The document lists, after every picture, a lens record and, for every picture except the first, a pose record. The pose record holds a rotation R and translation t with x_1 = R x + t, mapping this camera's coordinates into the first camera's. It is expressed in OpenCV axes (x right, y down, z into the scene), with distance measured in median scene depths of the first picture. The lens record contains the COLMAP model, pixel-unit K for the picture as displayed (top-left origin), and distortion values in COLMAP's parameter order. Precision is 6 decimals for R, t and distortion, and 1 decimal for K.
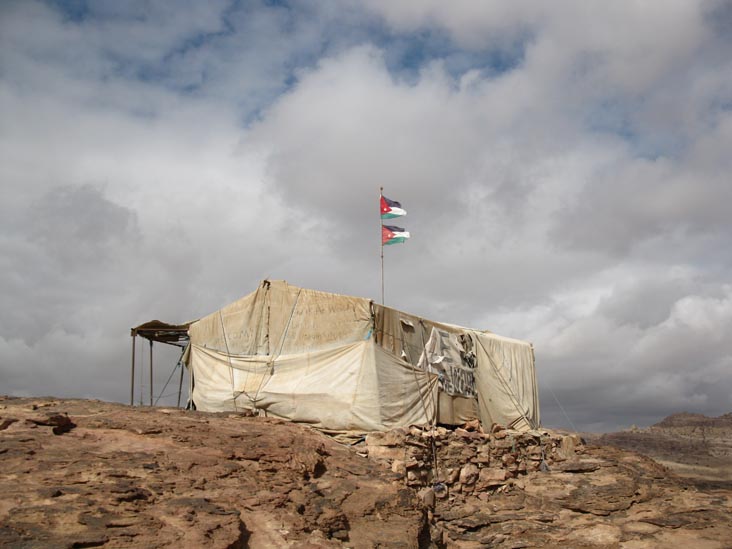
lens RADIAL K [[771.0, 0, 383.4], [0, 771.0, 275.1], [0, 0, 1]] dist [-0.204939, 0.235636]
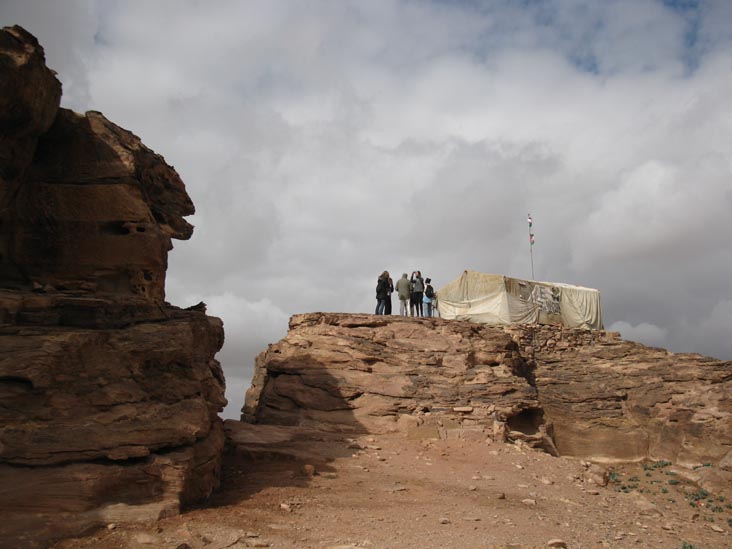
lens RADIAL K [[771.0, 0, 383.4], [0, 771.0, 275.1], [0, 0, 1]] dist [-0.204939, 0.235636]
pose [[0.948758, -0.073317, -0.307381, 0.369348], [0.082814, 0.996403, 0.017949, -0.046971], [0.304960, -0.042485, 0.951417, -1.491249]]
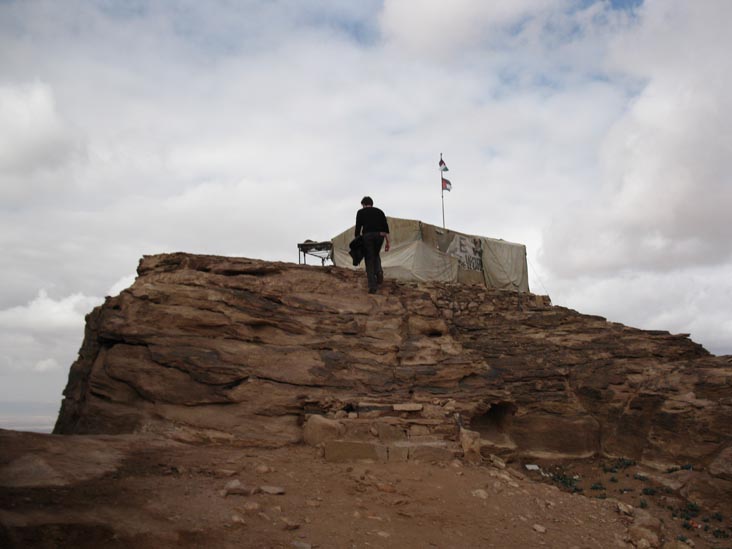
lens RADIAL K [[771.0, 0, 383.4], [0, 771.0, 275.1], [0, 0, 1]] dist [-0.204939, 0.235636]
pose [[0.988672, -0.025843, -0.147853, 0.179211], [0.037984, 0.996080, 0.079888, 0.007710], [0.145209, -0.084599, 0.985777, -1.018809]]
